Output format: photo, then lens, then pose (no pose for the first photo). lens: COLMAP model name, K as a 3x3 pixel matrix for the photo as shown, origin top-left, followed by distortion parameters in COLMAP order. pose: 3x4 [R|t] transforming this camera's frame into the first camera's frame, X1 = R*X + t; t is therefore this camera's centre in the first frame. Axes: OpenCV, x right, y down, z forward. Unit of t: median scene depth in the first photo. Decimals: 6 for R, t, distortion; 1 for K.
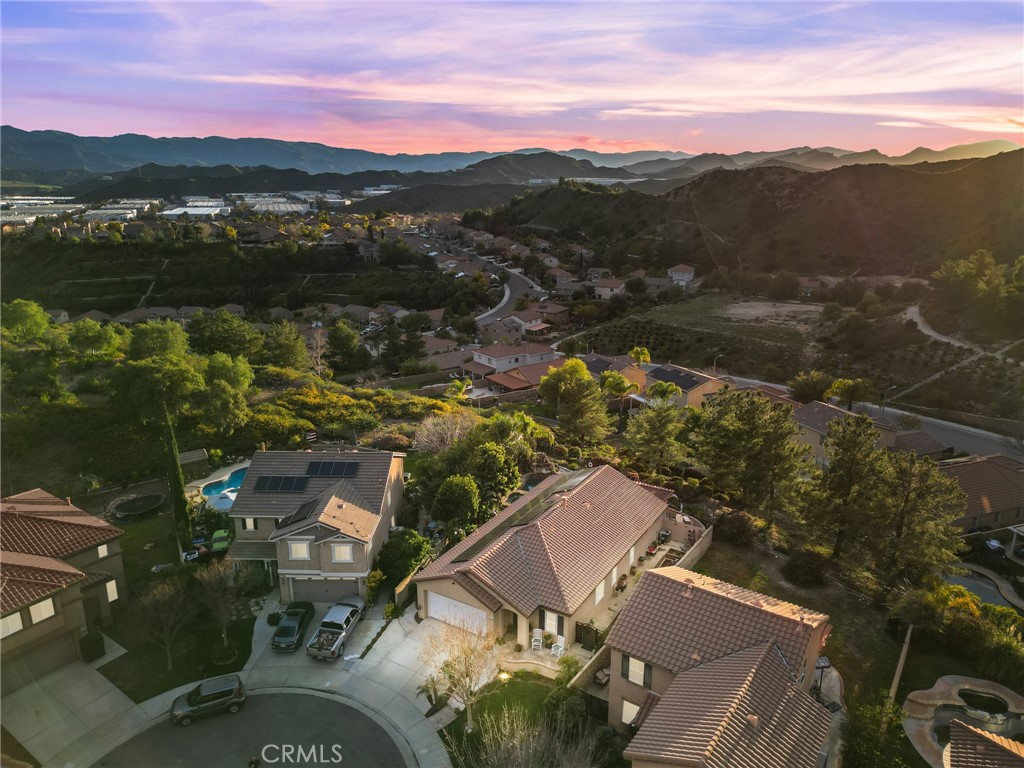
lens RADIAL K [[759.6, 0, 515.6], [0, 759.6, 384.0], [0, 0, 1]] dist [0.060732, -0.040015]
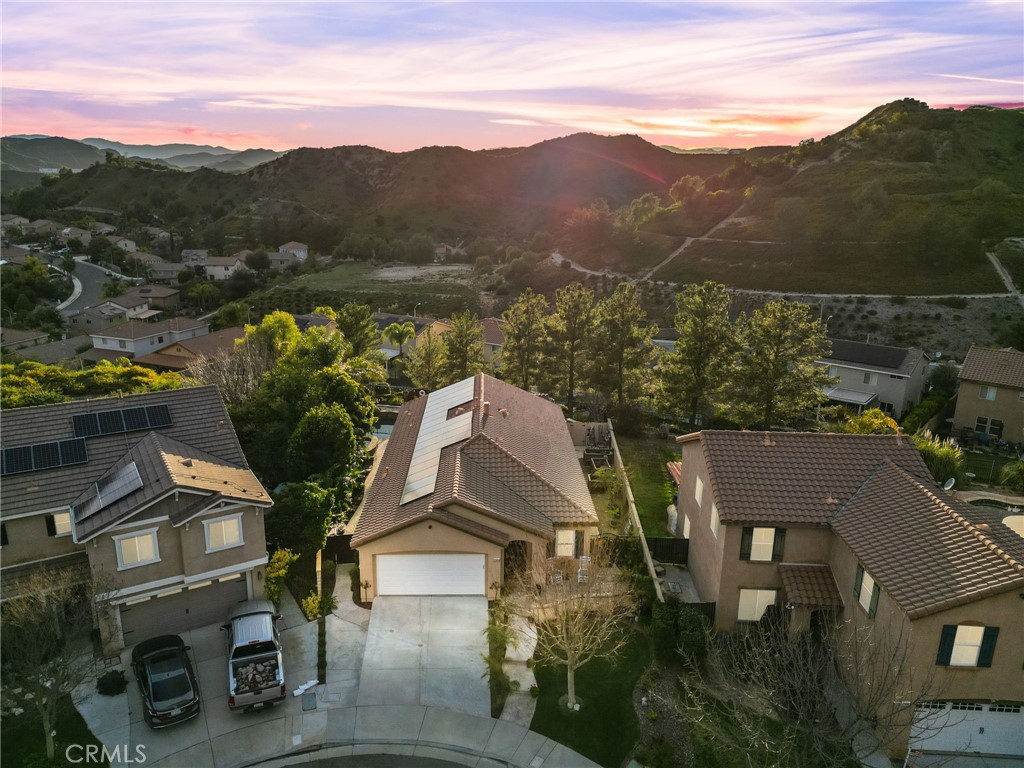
lens RADIAL K [[759.6, 0, 515.6], [0, 759.6, 384.0], [0, 0, 1]] dist [0.060732, -0.040015]
pose [[0.826937, -0.134483, 0.545975, -0.102608], [0.146573, 0.988964, 0.021599, 0.038062], [-0.542854, 0.062164, 0.837523, 0.112272]]
